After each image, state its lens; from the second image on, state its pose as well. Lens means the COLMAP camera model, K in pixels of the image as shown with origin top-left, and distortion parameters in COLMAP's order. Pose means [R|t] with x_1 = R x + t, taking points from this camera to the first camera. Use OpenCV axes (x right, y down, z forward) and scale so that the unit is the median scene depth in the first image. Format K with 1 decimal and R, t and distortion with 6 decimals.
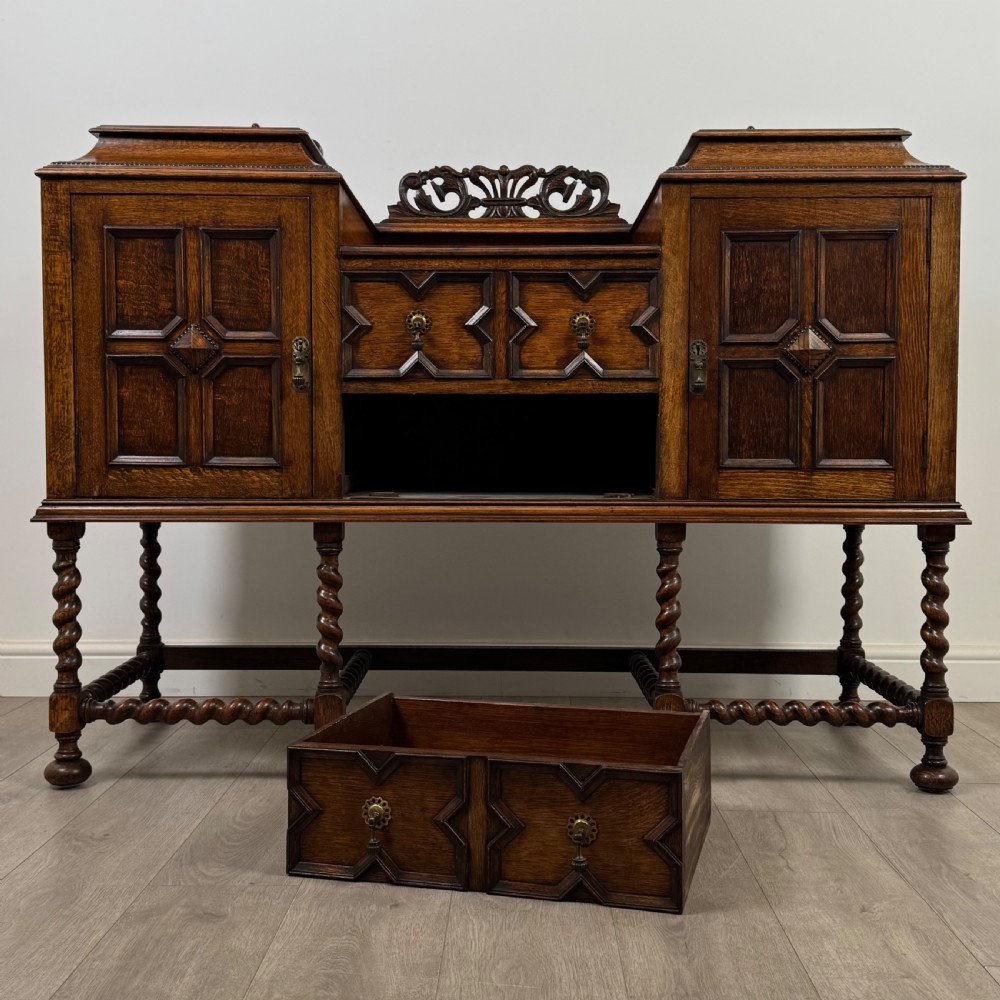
lens RADIAL K [[1243.4, 0, 489.3], [0, 1243.4, 483.7], [0, 0, 1]] dist [0.053035, 0.000000]
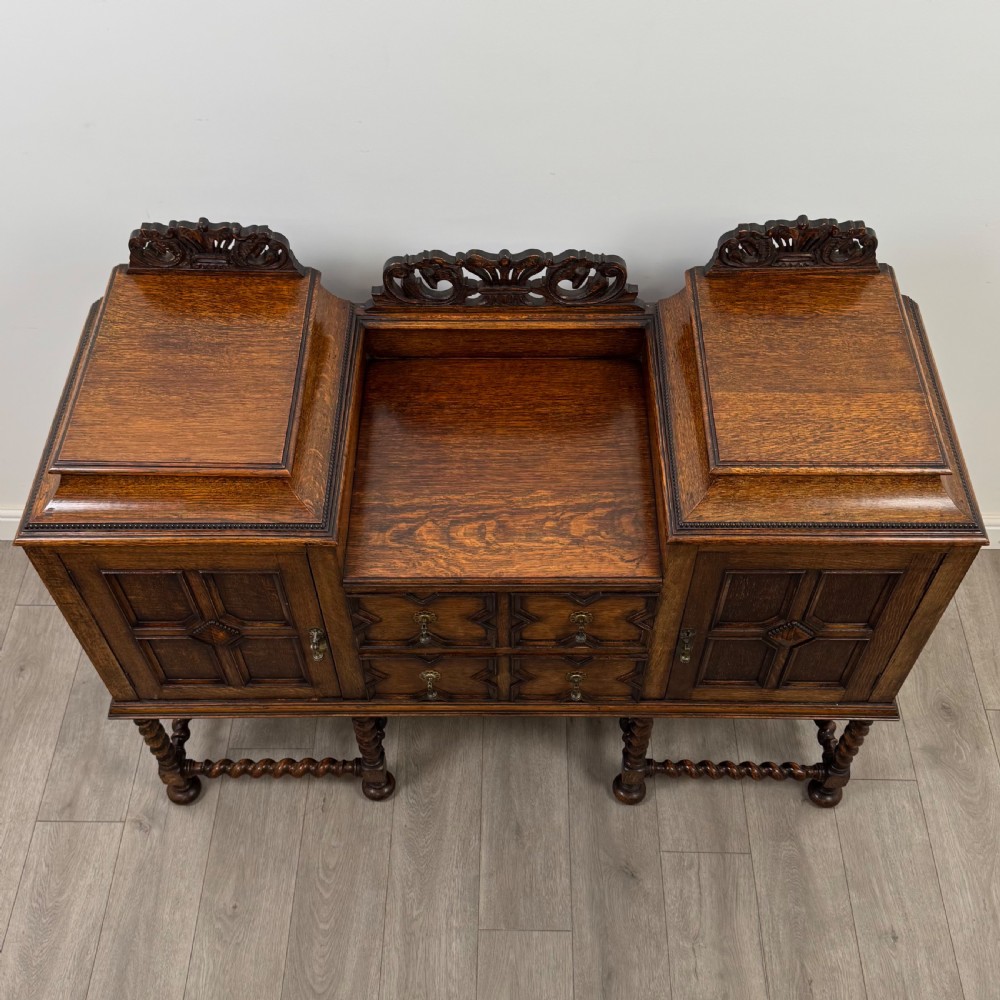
lens RADIAL K [[1166.2, 0, 495.0], [0, 1166.2, 526.7], [0, 0, 1]] dist [0.061929, 0.000000]
pose [[0.999887, -0.014833, -0.002547, 0.005726], [0.011090, 0.611689, 0.791020, -0.953901], [-0.010175, -0.790959, 0.611784, 0.457313]]
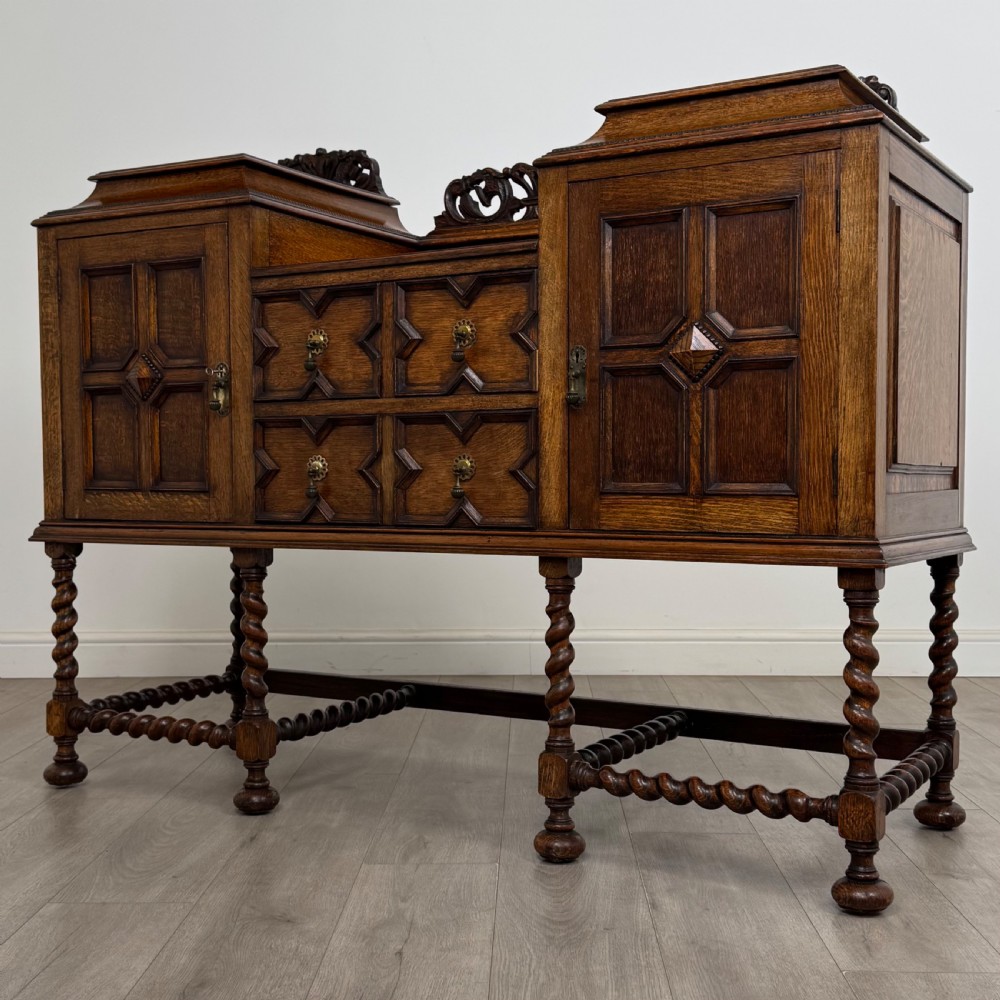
lens RADIAL K [[1363.9, 0, 495.8], [0, 1363.9, 497.5], [0, 0, 1]] dist [0.053324, 0.000000]
pose [[0.874620, 0.004094, -0.484791, 0.574223], [-0.010123, 0.999901, -0.009819, -0.000104], [0.484703, 0.013495, 0.874575, 0.145796]]
